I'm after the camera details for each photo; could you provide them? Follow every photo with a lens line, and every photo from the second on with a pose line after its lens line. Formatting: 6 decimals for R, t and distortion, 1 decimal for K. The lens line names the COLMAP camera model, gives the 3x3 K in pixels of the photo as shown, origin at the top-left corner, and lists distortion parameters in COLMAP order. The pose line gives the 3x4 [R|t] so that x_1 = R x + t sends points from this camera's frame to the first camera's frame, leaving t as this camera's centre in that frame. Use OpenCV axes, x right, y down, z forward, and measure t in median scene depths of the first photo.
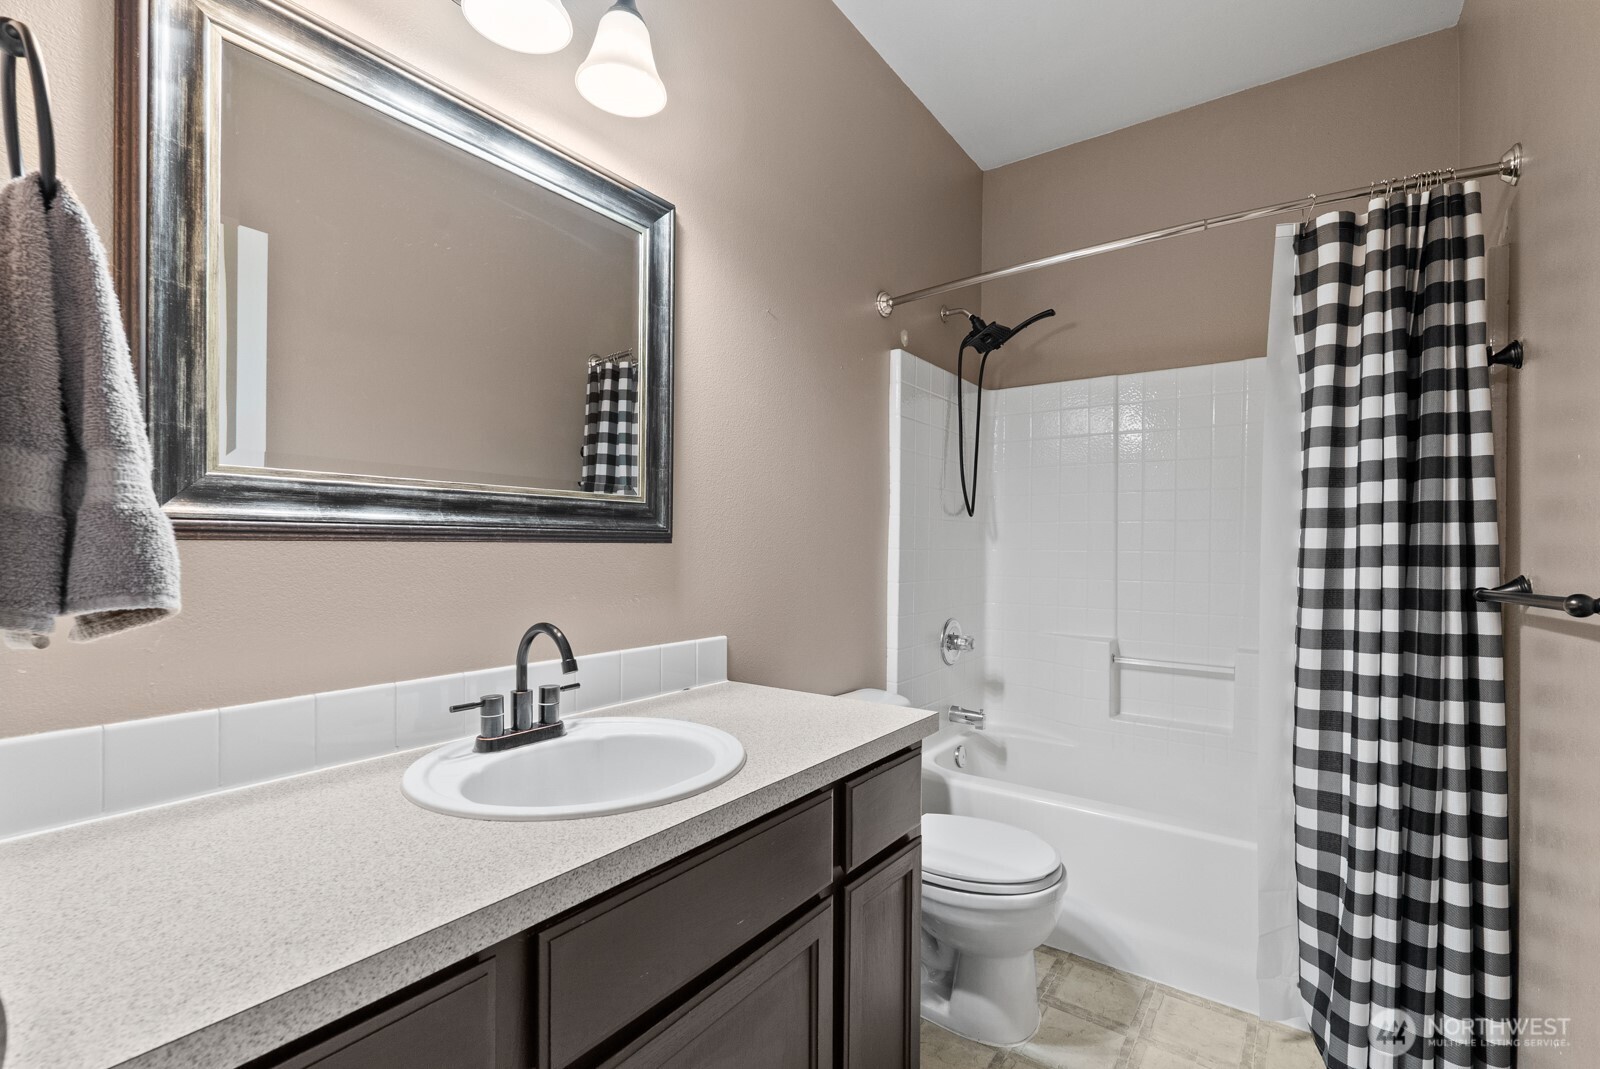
lens RADIAL K [[704.5, 0, 801.4], [0, 704.5, 544.4], [0, 0, 1]] dist [-0.014681, 0.000747]
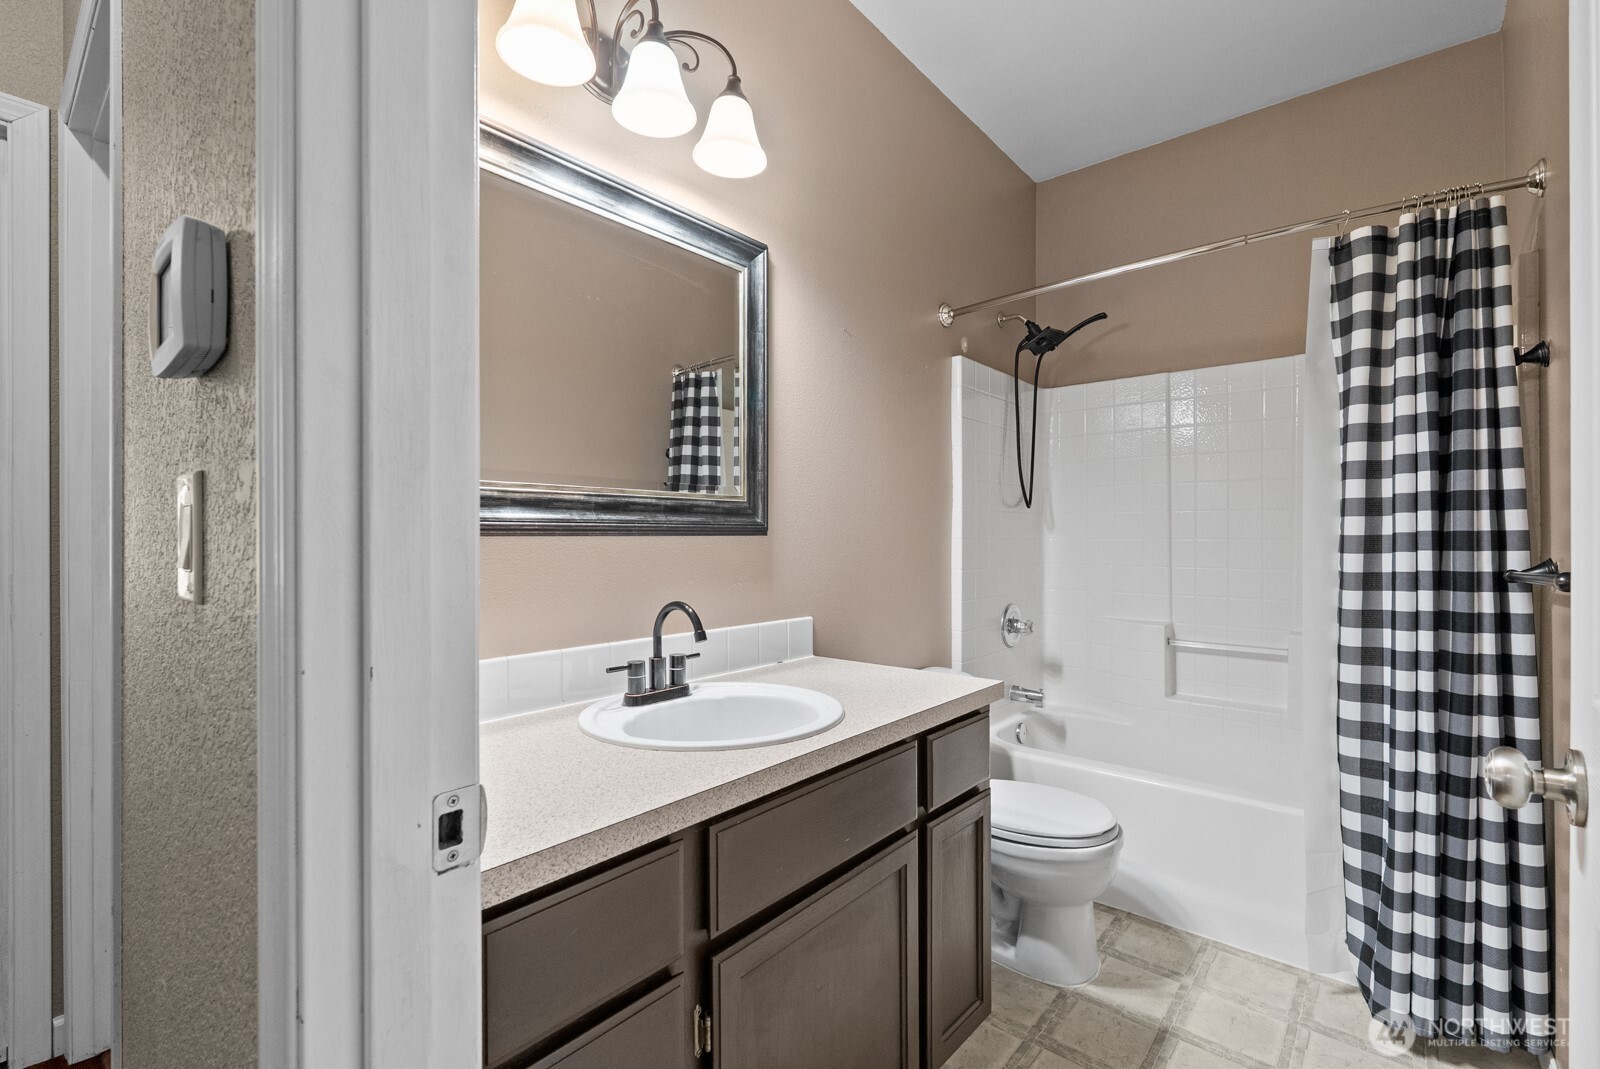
lens RADIAL K [[704.5, 0, 795.7], [0, 704.5, 528.9], [0, 0, 1]] dist [-0.014681, 0.000747]
pose [[0.996725, -0.009679, -0.080279, -0.045512], [0.008850, 0.999904, -0.010685, 0.000137], [0.080375, 0.009940, 0.996715, -0.158683]]
